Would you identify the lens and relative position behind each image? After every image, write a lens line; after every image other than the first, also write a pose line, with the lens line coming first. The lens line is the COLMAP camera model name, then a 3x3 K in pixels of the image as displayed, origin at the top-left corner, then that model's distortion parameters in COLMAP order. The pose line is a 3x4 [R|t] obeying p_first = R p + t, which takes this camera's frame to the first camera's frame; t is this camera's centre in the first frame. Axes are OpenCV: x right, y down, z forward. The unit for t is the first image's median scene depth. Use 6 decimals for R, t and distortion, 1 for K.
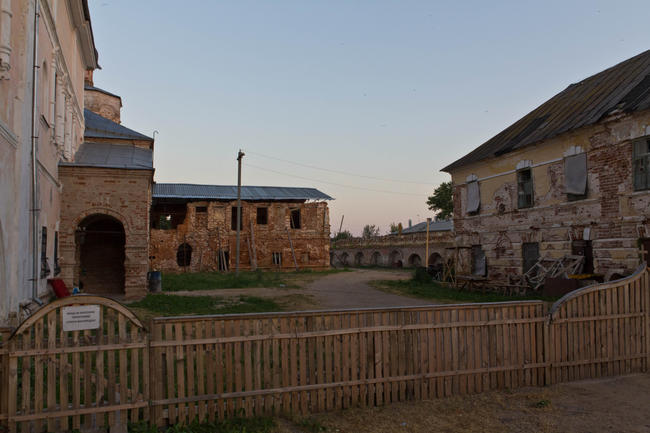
lens RADIAL K [[532.0, 0, 325.0], [0, 532.0, 216.5], [0, 0, 1]] dist [0.002787, 0.004109]
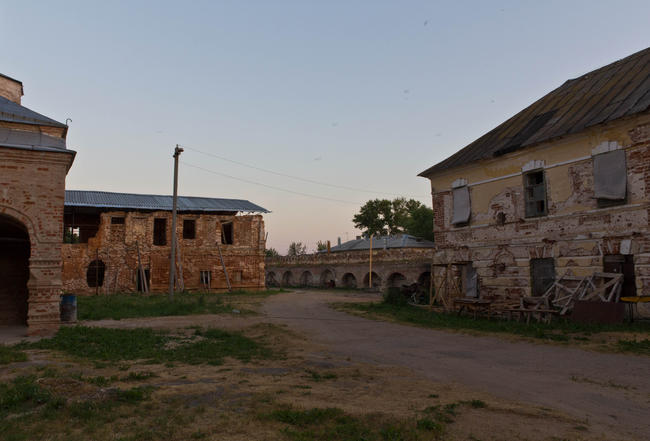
lens RADIAL K [[553.0, 0, 325.0], [0, 553.0, 220.5], [0, 0, 1]] dist [0.002040, -0.001591]
pose [[0.989661, 0.014859, 0.142653, -0.062658], [-0.011292, 0.999604, -0.025782, 0.012777], [-0.142980, 0.023905, 0.989437, 0.145620]]
